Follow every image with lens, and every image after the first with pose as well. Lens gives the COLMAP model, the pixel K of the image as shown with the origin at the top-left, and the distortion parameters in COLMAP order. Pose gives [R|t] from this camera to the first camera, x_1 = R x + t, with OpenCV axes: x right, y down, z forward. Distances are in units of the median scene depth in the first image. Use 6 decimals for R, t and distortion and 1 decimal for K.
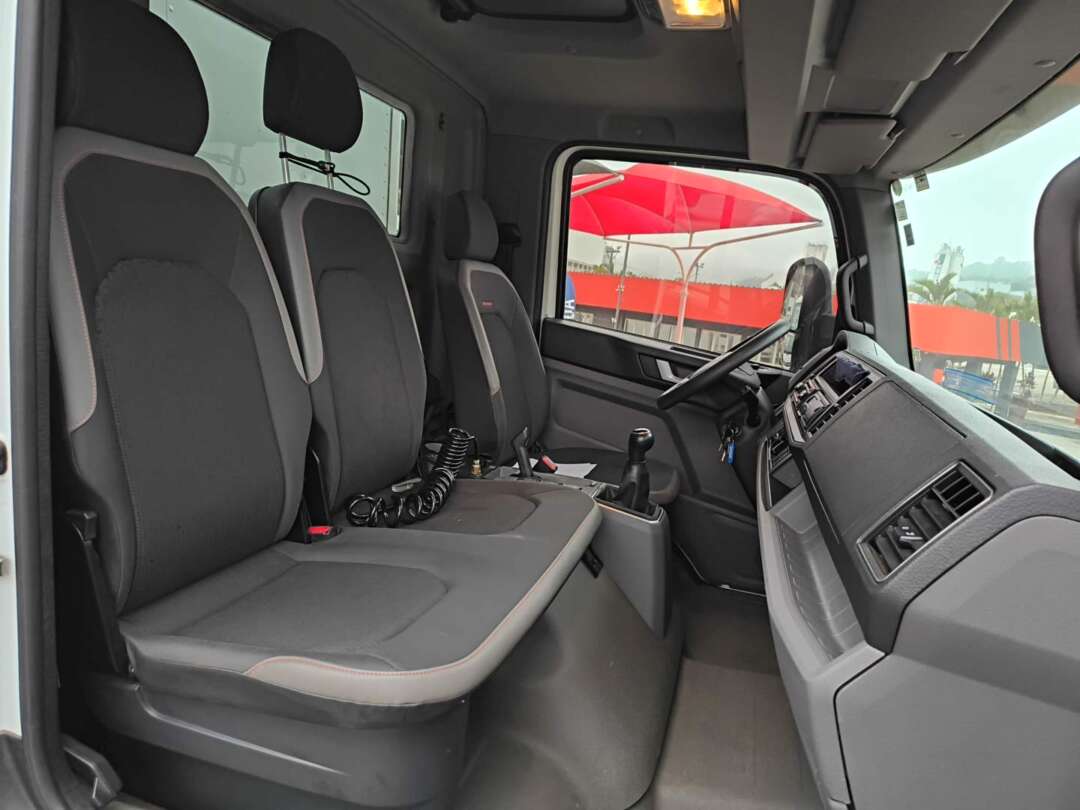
lens RADIAL K [[741.8, 0, 526.0], [0, 741.8, 401.1], [0, 0, 1]] dist [0.053581, -0.040580]
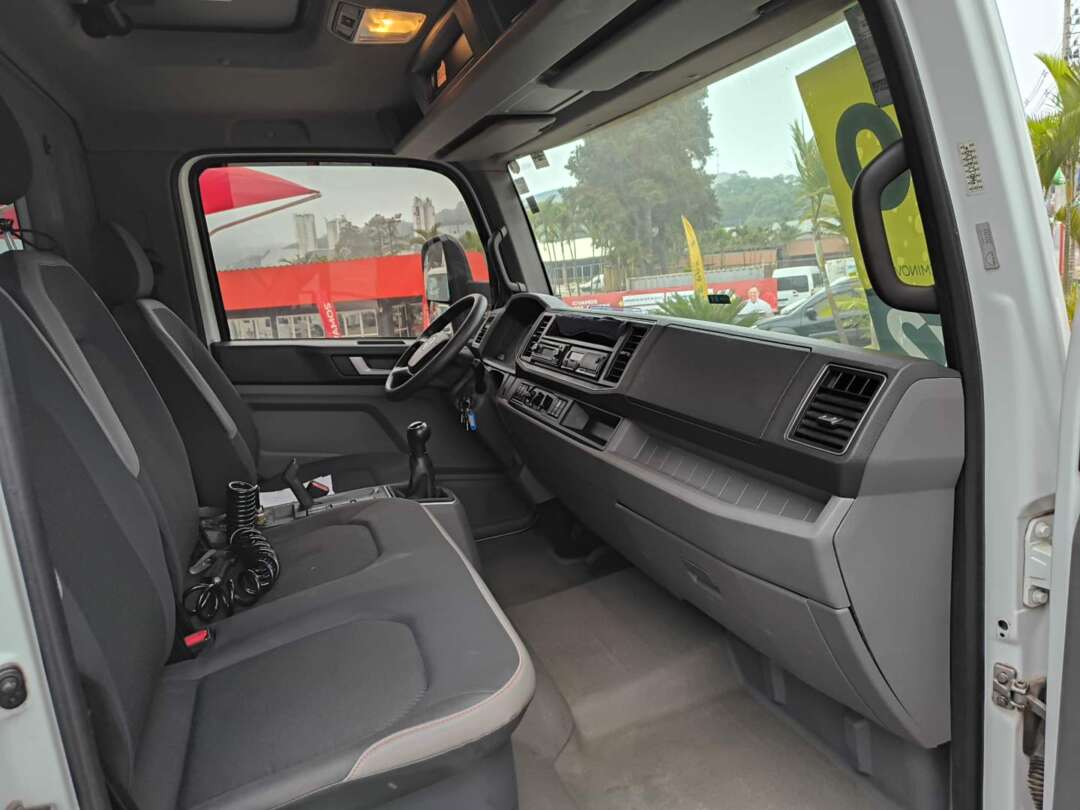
lens RADIAL K [[741.8, 0, 526.0], [0, 741.8, 401.1], [0, 0, 1]] dist [0.053581, -0.040580]
pose [[0.796735, -0.281381, 0.534825, -0.223629], [0.264559, 0.958081, 0.109947, -0.054203], [-0.543343, 0.053894, 0.837779, 0.024524]]
